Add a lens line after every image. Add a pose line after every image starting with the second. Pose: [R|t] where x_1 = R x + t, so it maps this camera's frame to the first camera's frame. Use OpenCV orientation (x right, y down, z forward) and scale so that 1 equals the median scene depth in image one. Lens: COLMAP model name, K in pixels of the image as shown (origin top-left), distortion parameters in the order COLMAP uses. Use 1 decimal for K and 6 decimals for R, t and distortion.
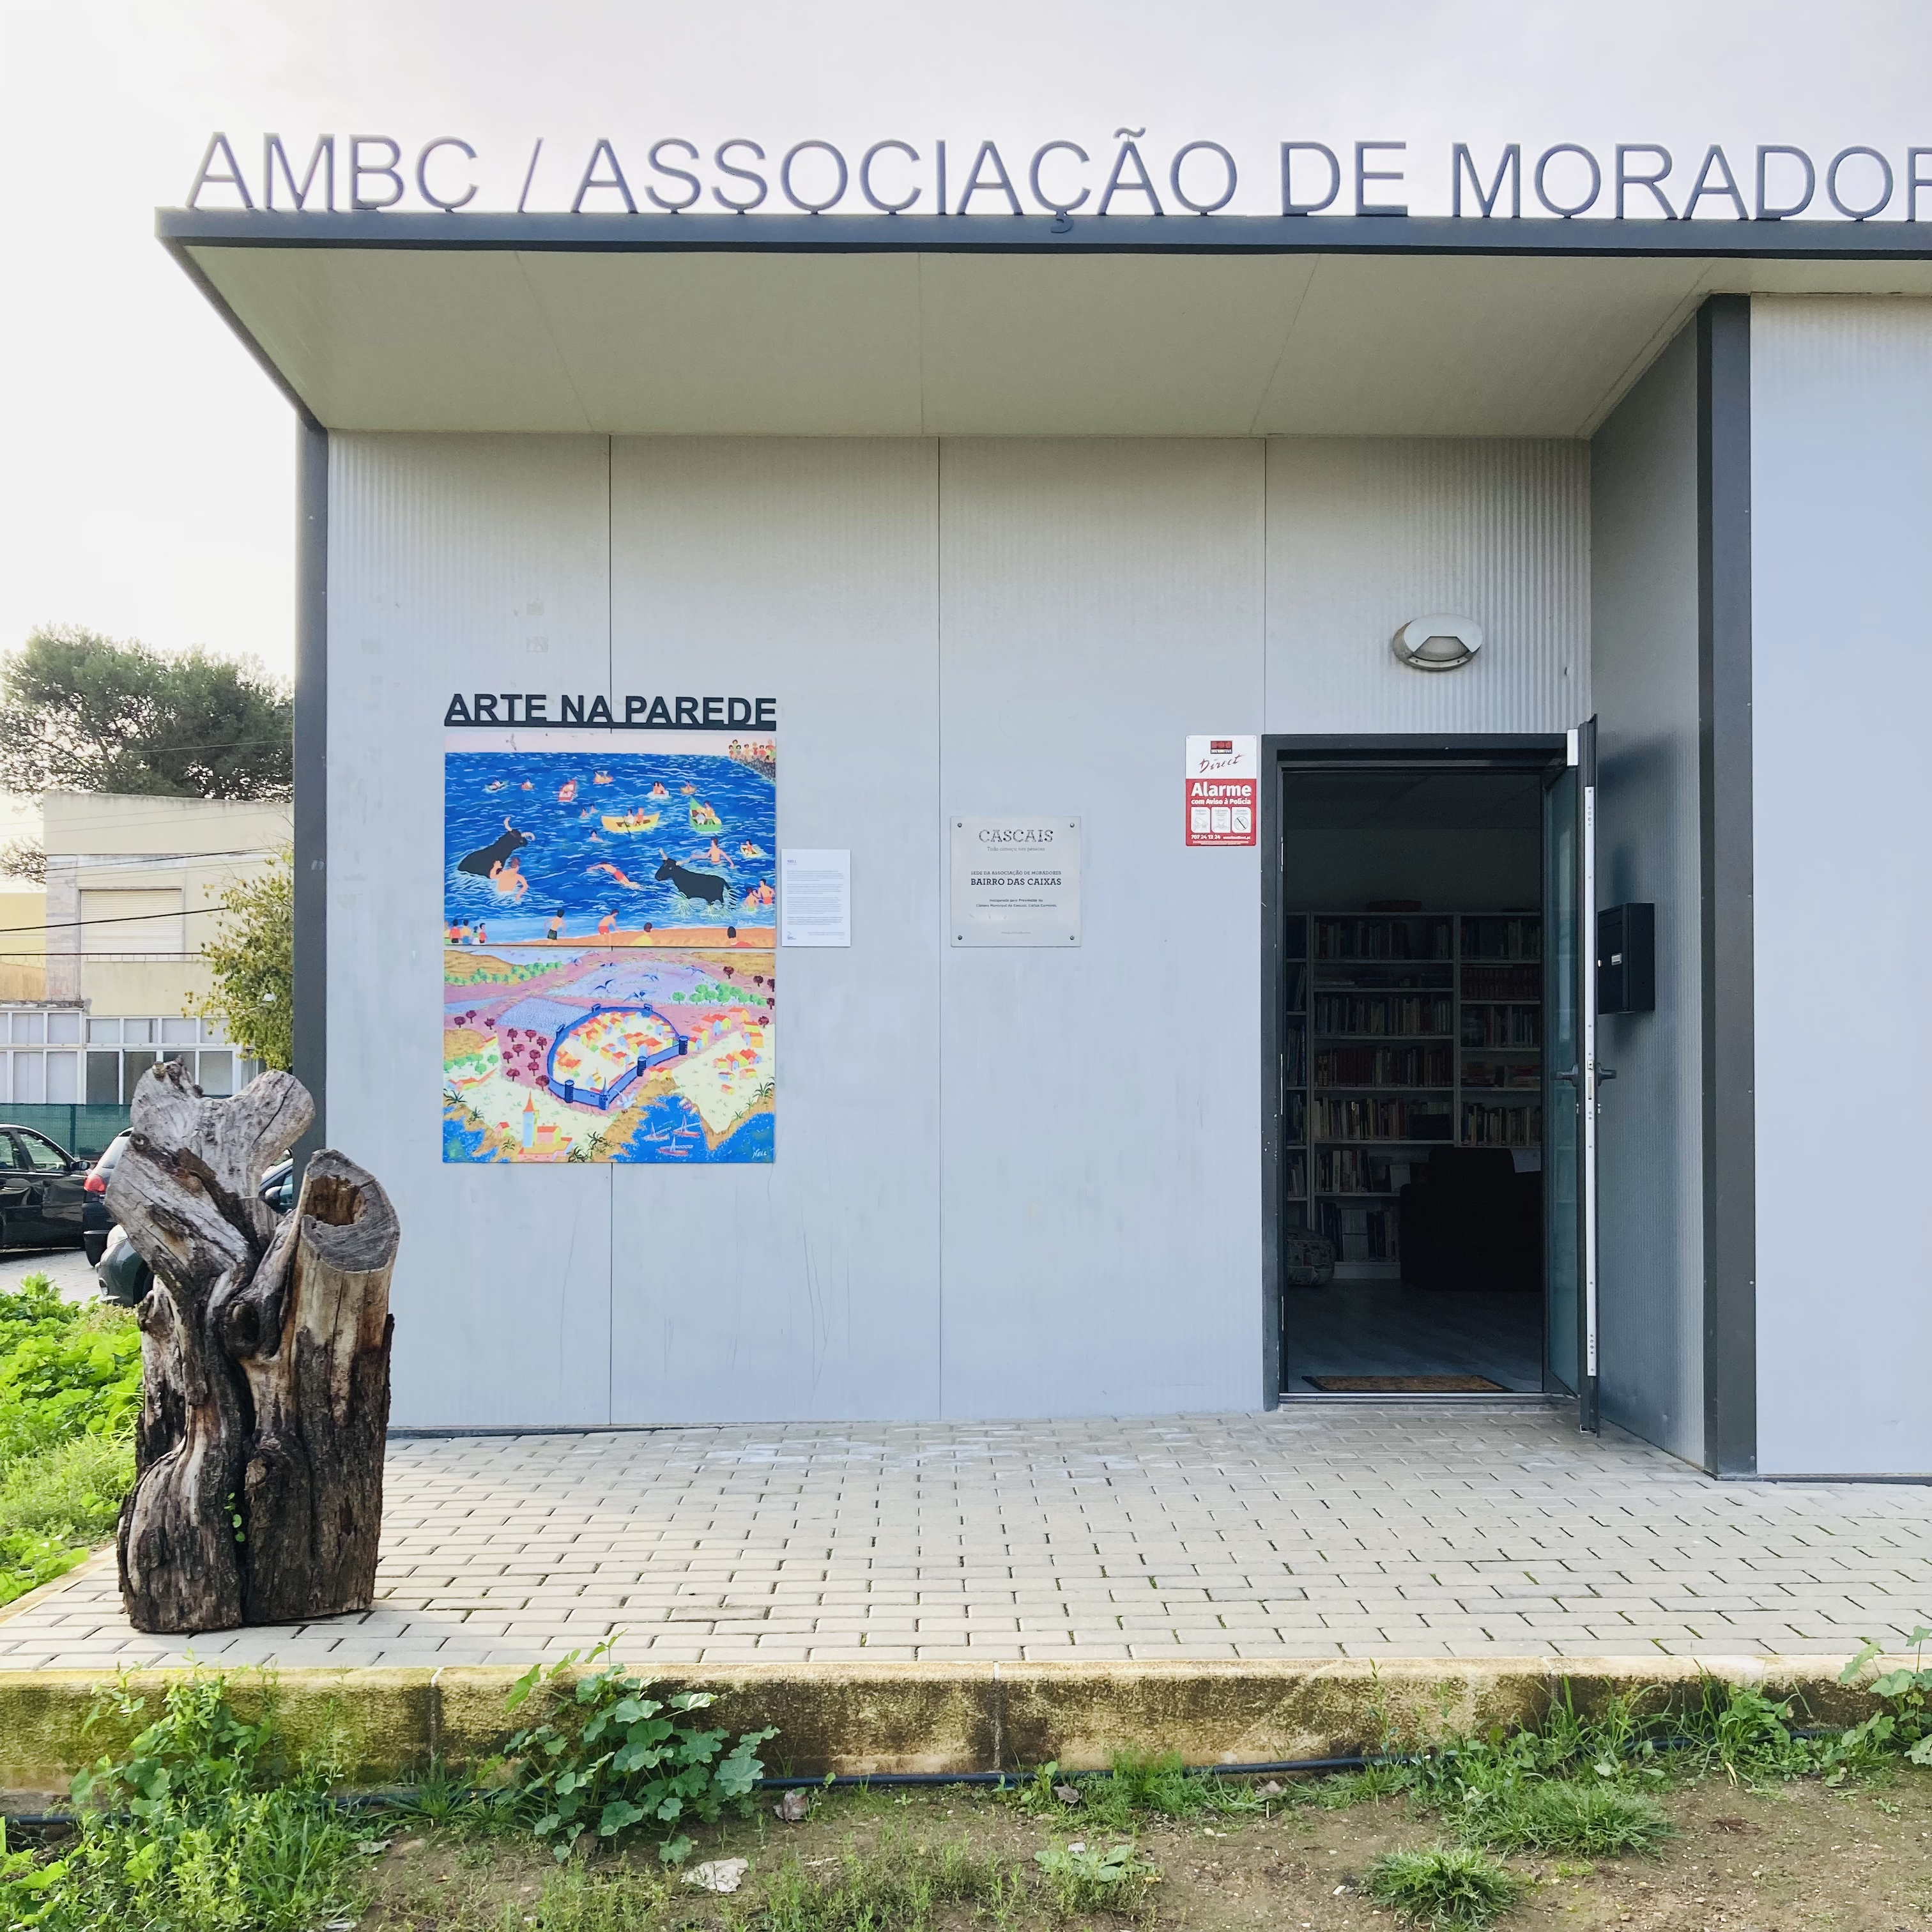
lens RADIAL K [[2104.8, 0, 966.2], [0, 2104.8, 1069.5], [0, 0, 1]] dist [0.029819, 0.000000]
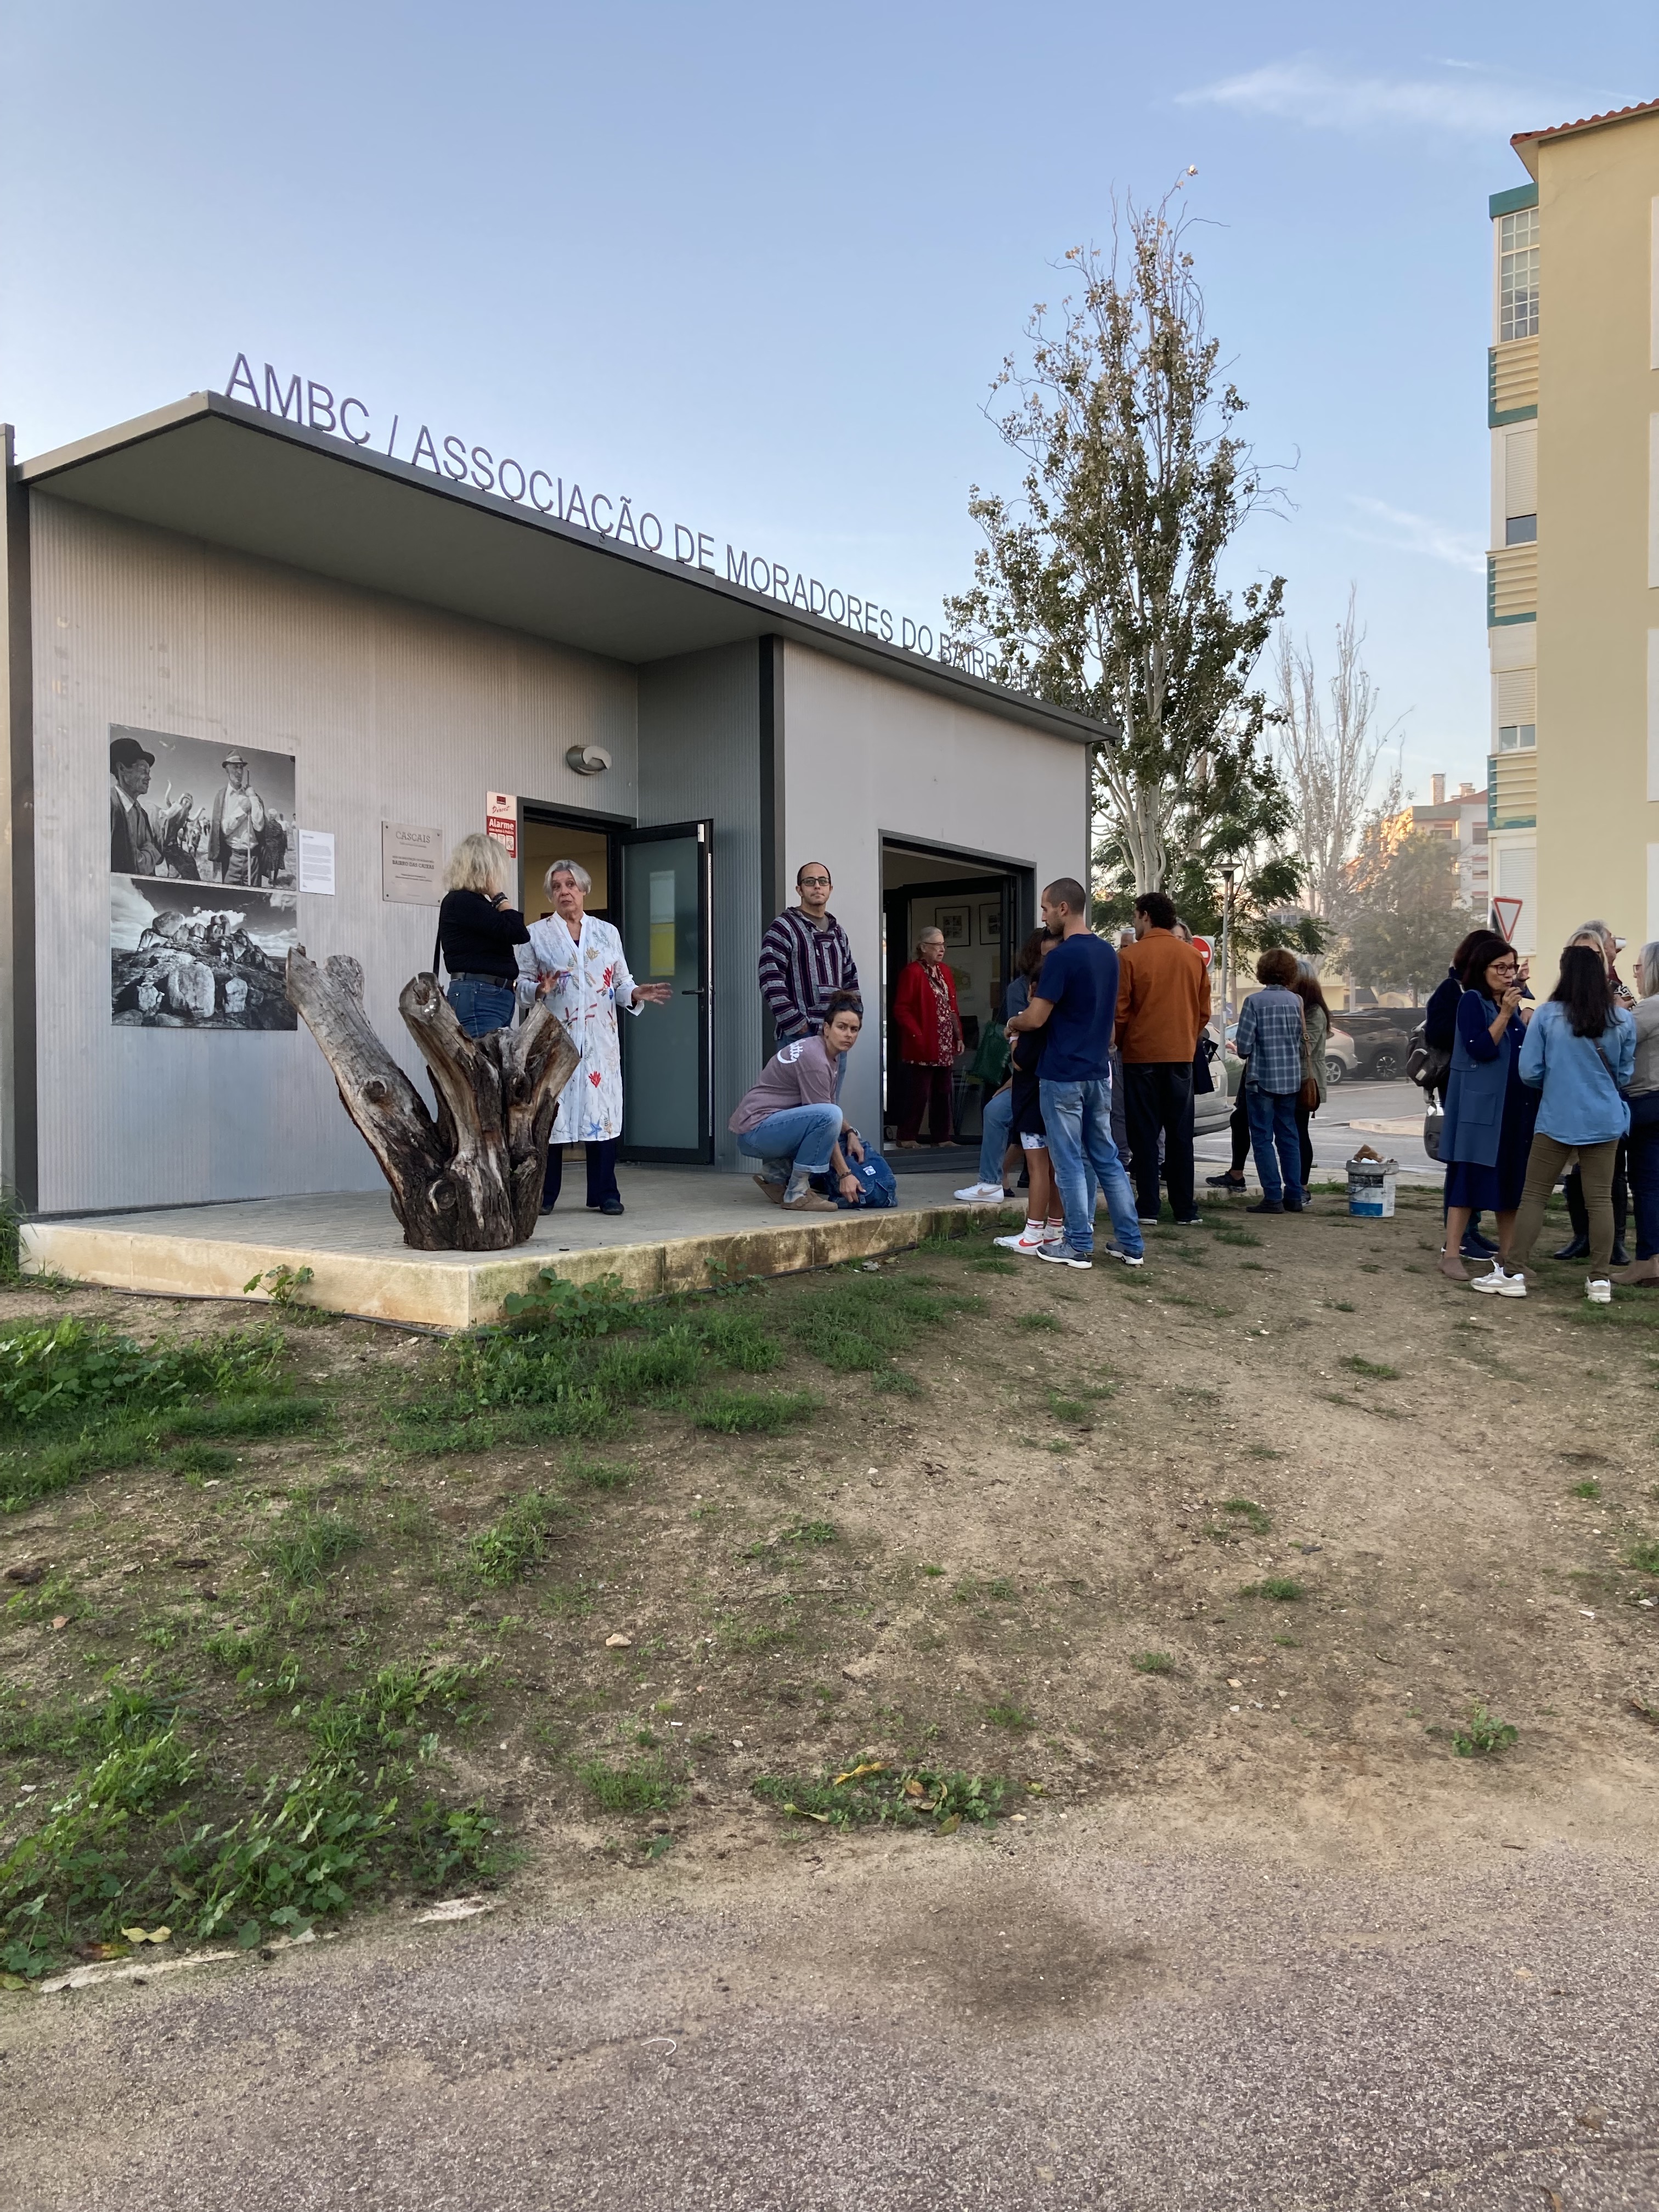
lens RADIAL K [[1819.5, 0, 838.9], [0, 1819.5, 1101.6], [0, 0, 1]] dist [0.023494, -0.015334]
pose [[0.578581, -0.011211, 0.815548, -0.992484], [-0.024138, 0.999232, 0.030860, 0.047528], [-0.815268, -0.037541, 0.577866, -0.130607]]
